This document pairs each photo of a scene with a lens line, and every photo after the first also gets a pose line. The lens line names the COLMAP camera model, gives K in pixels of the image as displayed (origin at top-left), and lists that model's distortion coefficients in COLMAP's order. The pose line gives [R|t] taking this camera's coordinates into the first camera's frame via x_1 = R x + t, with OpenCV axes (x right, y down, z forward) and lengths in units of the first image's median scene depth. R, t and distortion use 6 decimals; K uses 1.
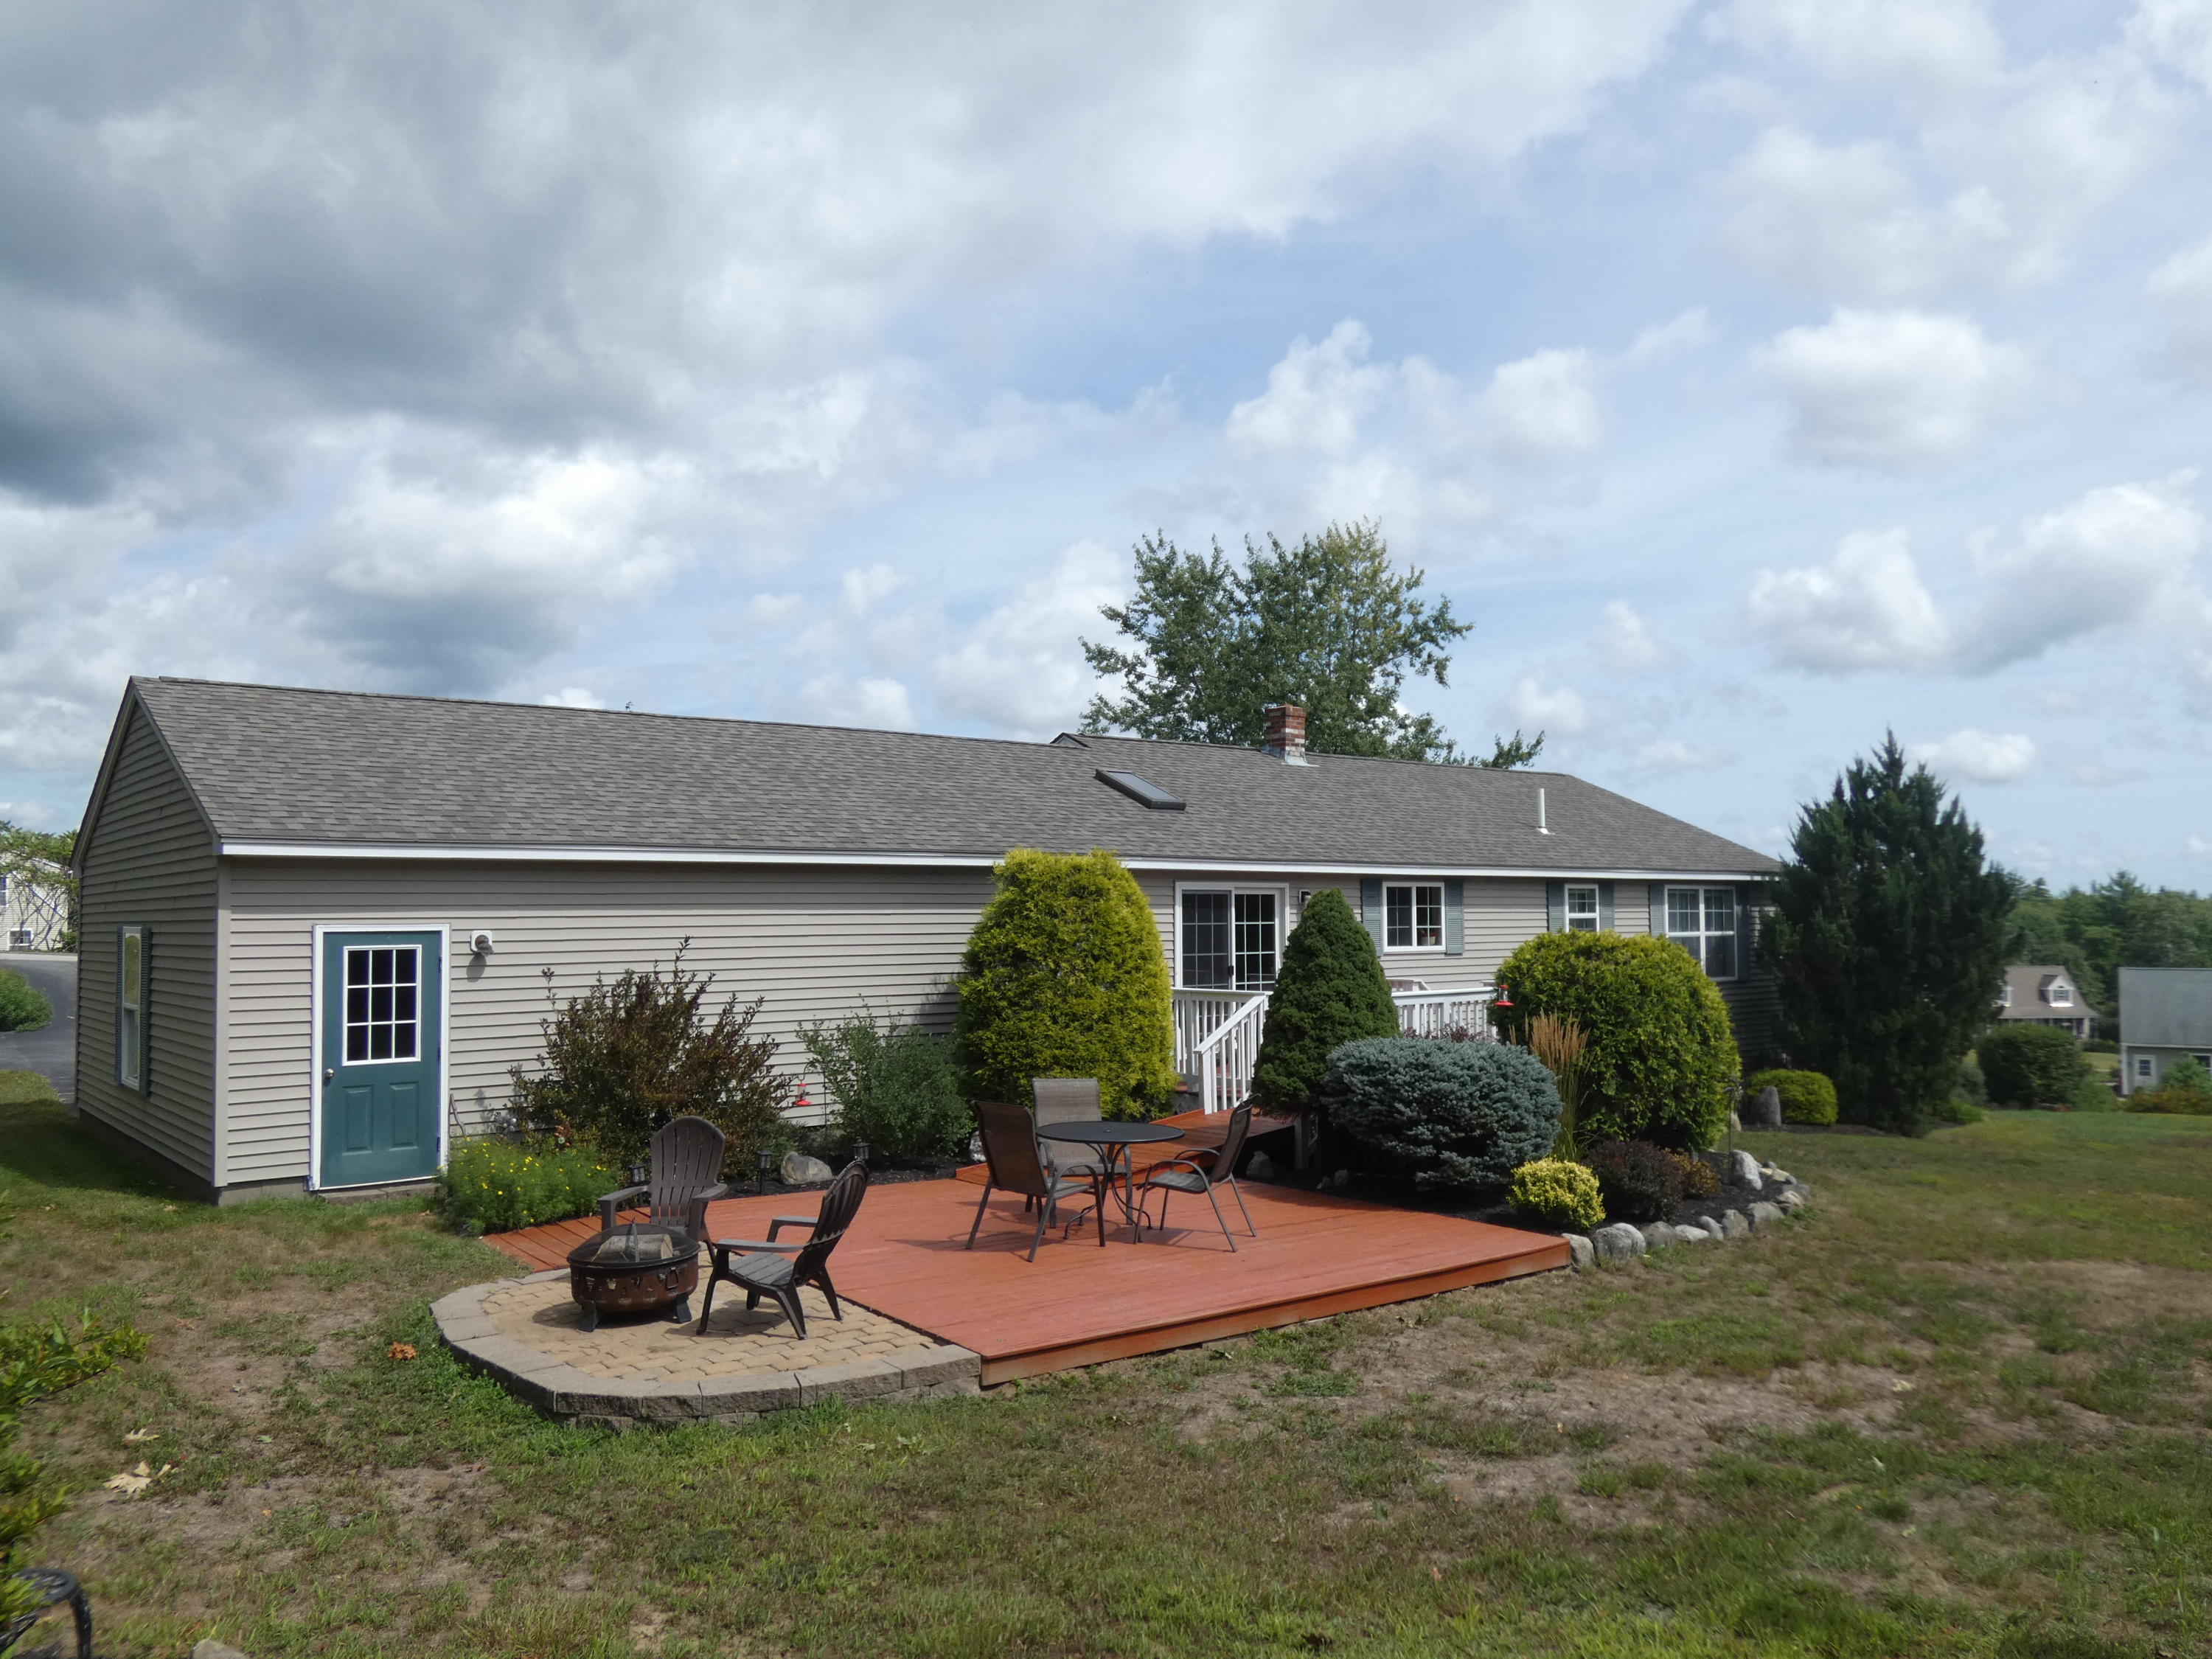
lens RADIAL K [[1702.4, 0, 1106.0], [0, 1702.4, 829.5], [0, 0, 1]] dist [-0.007196, -0.002286]
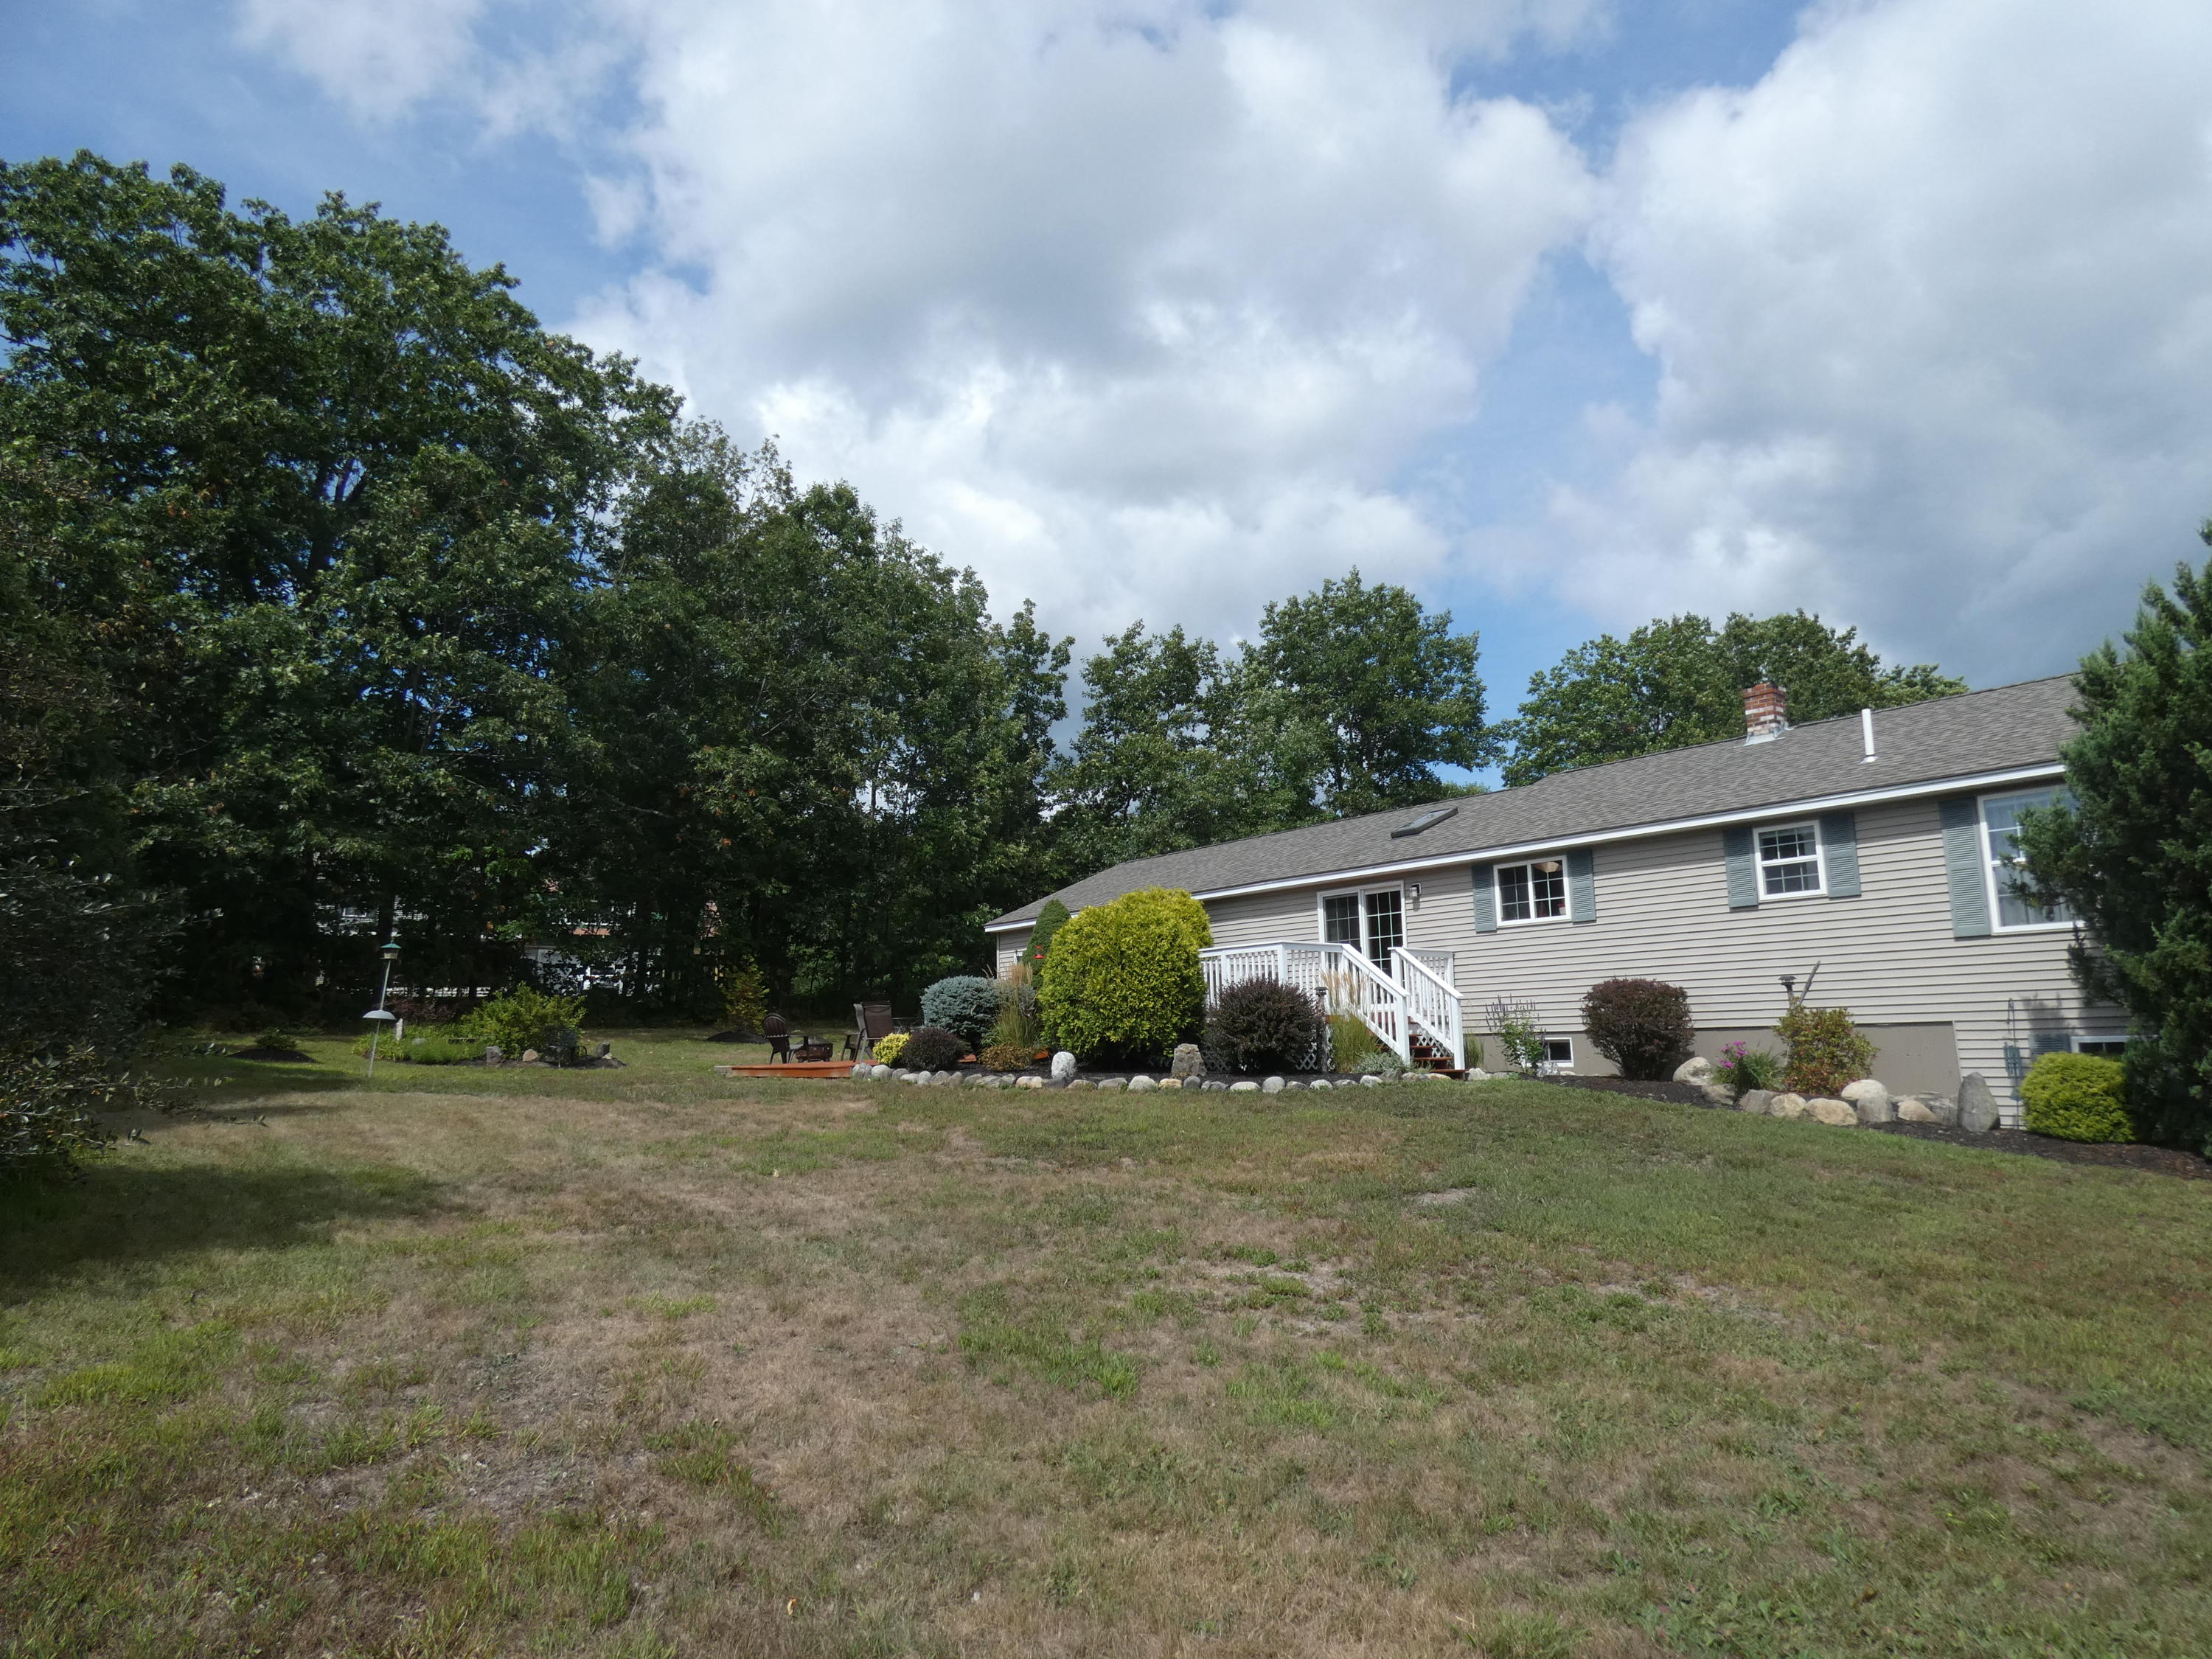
lens RADIAL K [[1357.1, 0, 1106.0], [0, 1357.1, 829.5], [0, 0, 1]] dist [-0.037129, -0.000214]
pose [[-0.036363, -0.148710, -0.988212, 1.055291], [0.072936, 0.985834, -0.151036, 0.122939], [0.996673, -0.077569, -0.025002, 0.748211]]
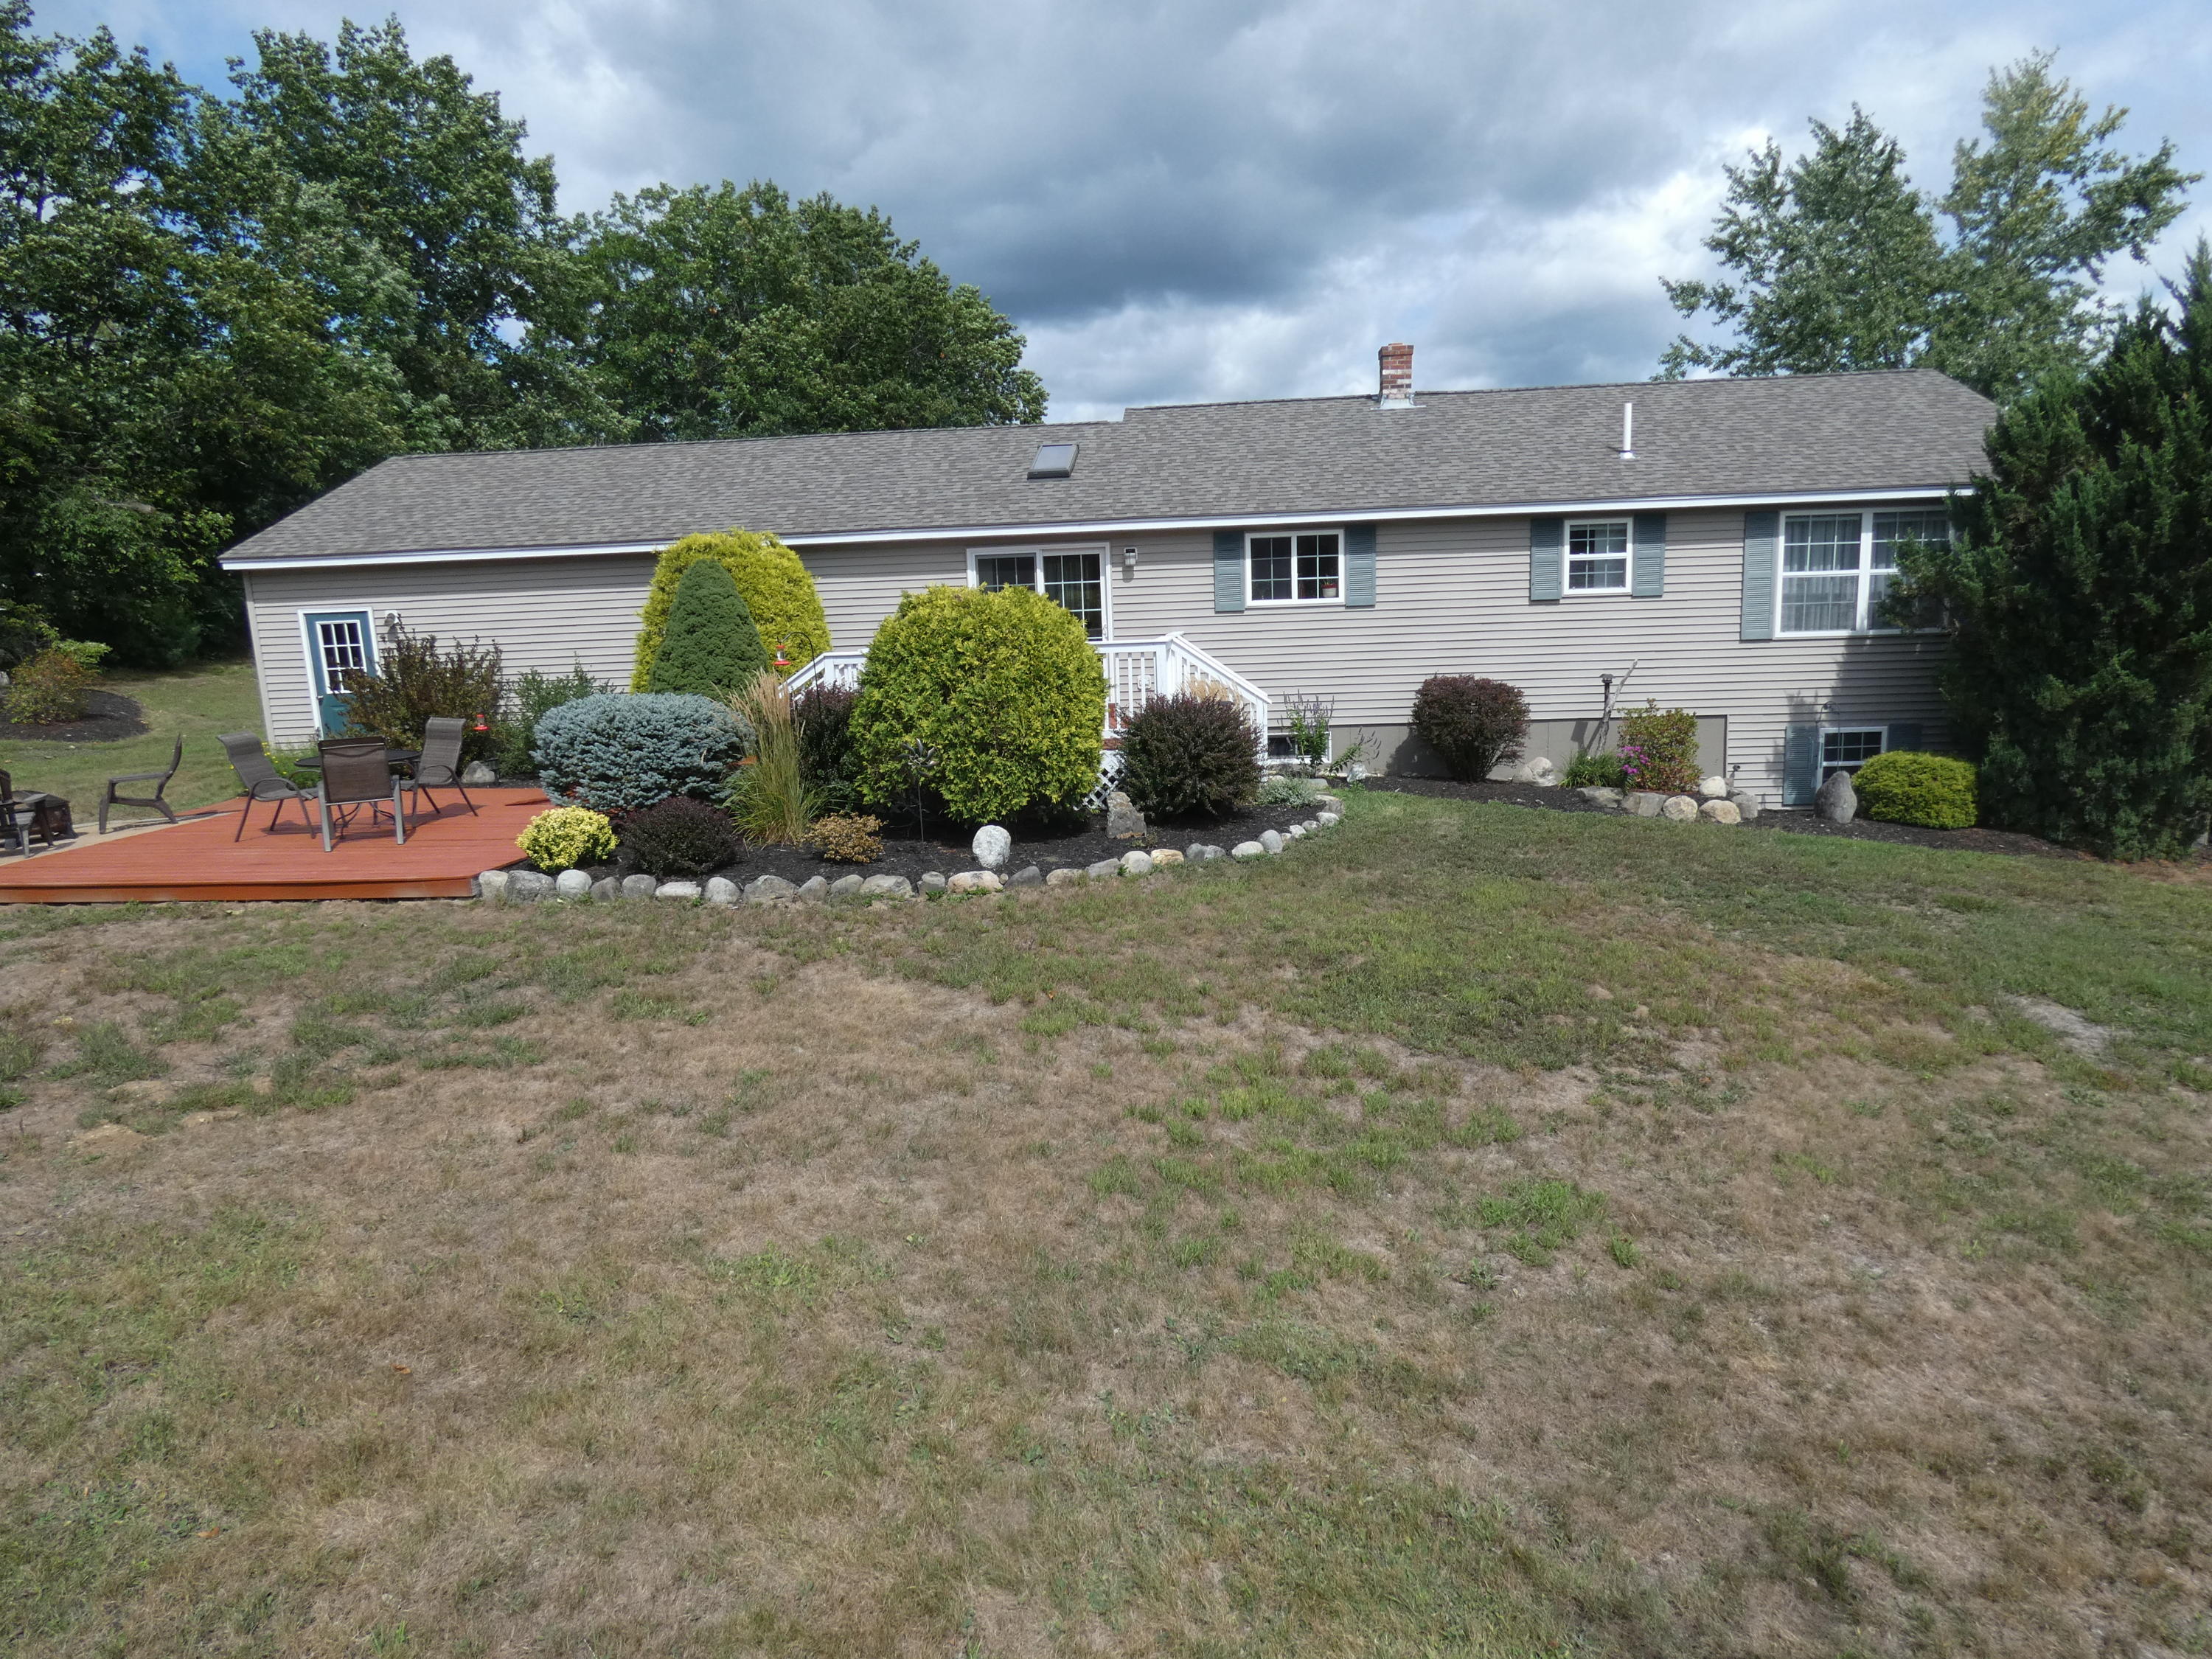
lens RADIAL K [[1368.1, 0, 1214.4], [0, 1368.1, 831.3], [0, 0, 1]] dist [-0.034506, 0.051508]
pose [[0.706591, 0.098186, -0.700777, 0.700653], [0.069227, 0.975985, 0.206547, 0.033565], [0.704228, -0.194457, 0.682825, 0.411552]]
